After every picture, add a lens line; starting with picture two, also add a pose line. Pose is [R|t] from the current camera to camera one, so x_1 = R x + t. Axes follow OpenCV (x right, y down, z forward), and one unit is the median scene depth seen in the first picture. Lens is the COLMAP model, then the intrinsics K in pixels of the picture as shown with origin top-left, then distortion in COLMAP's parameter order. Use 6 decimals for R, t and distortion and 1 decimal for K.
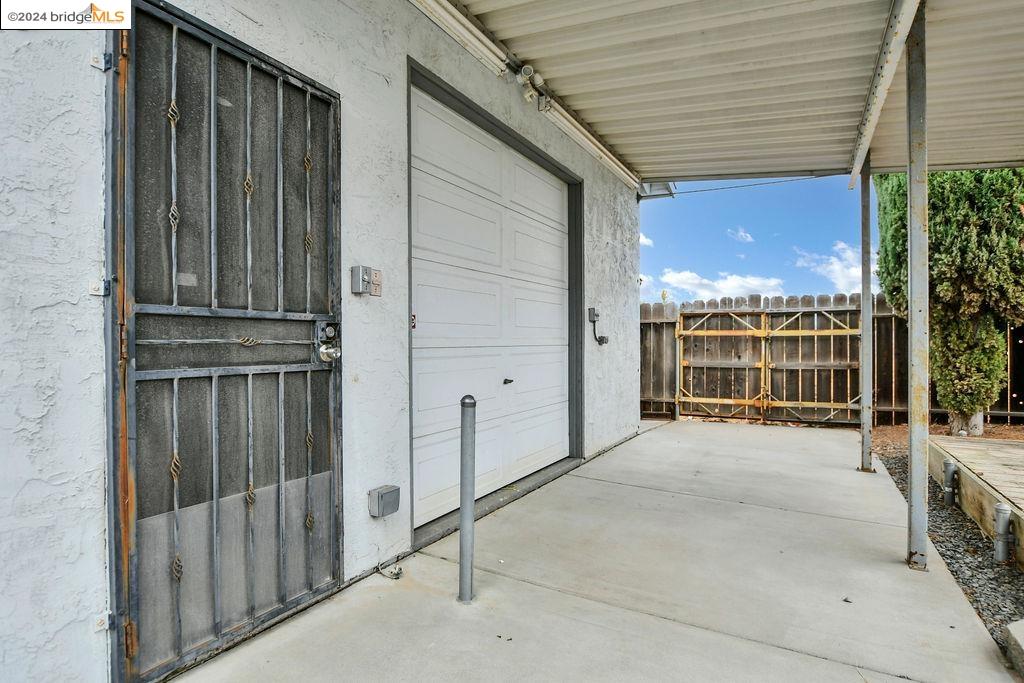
lens RADIAL K [[549.3, 0, 511.4], [0, 549.3, 345.7], [0, 0, 1]] dist [-0.020325, 0.002791]
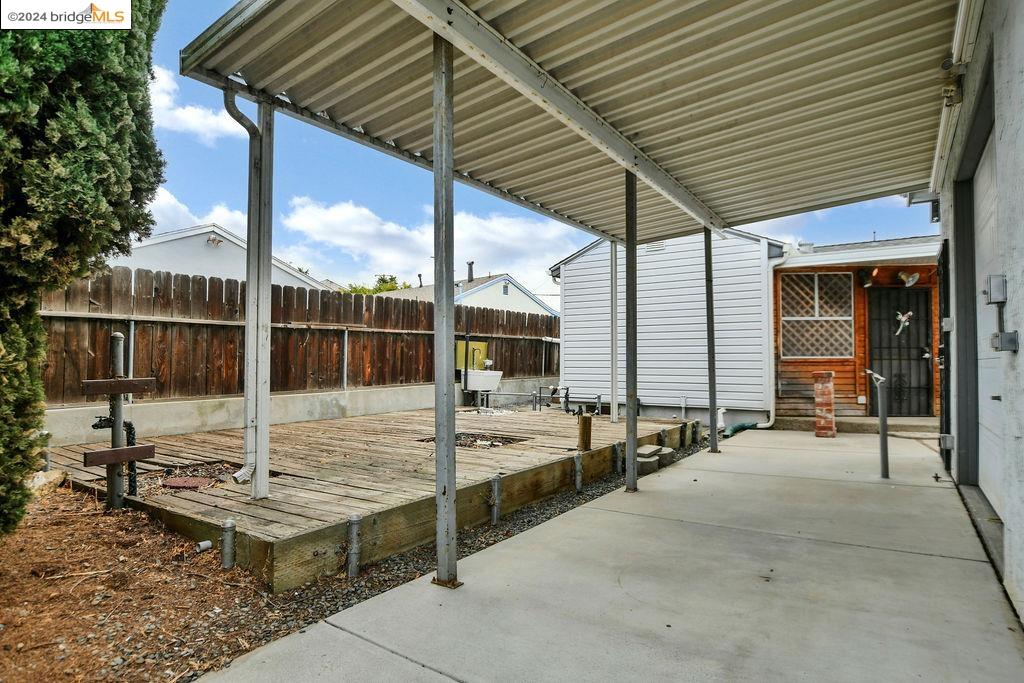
lens RADIAL K [[549.3, 0, 511.4], [0, 549.3, 345.7], [0, 0, 1]] dist [-0.020325, 0.002791]
pose [[-0.992673, 0.003404, 0.120784, 0.349789], [0.000412, 0.999693, -0.024791, 0.001359], [-0.120831, -0.024560, -0.992369, 1.045970]]
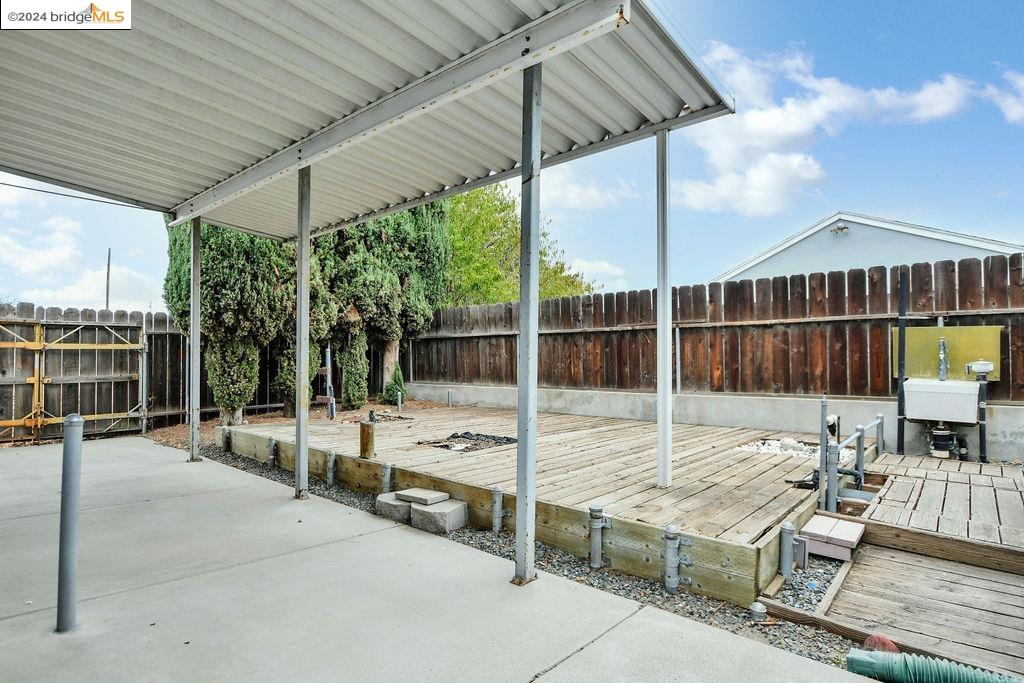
lens RADIAL K [[549.3, 0, 511.4], [0, 549.3, 345.7], [0, 0, 1]] dist [-0.020325, 0.002791]
pose [[0.231911, 0.020680, 0.972517, -0.260499], [0.000625, 0.999771, -0.021408, -0.003006], [-0.972737, 0.005572, 0.231845, 0.008132]]
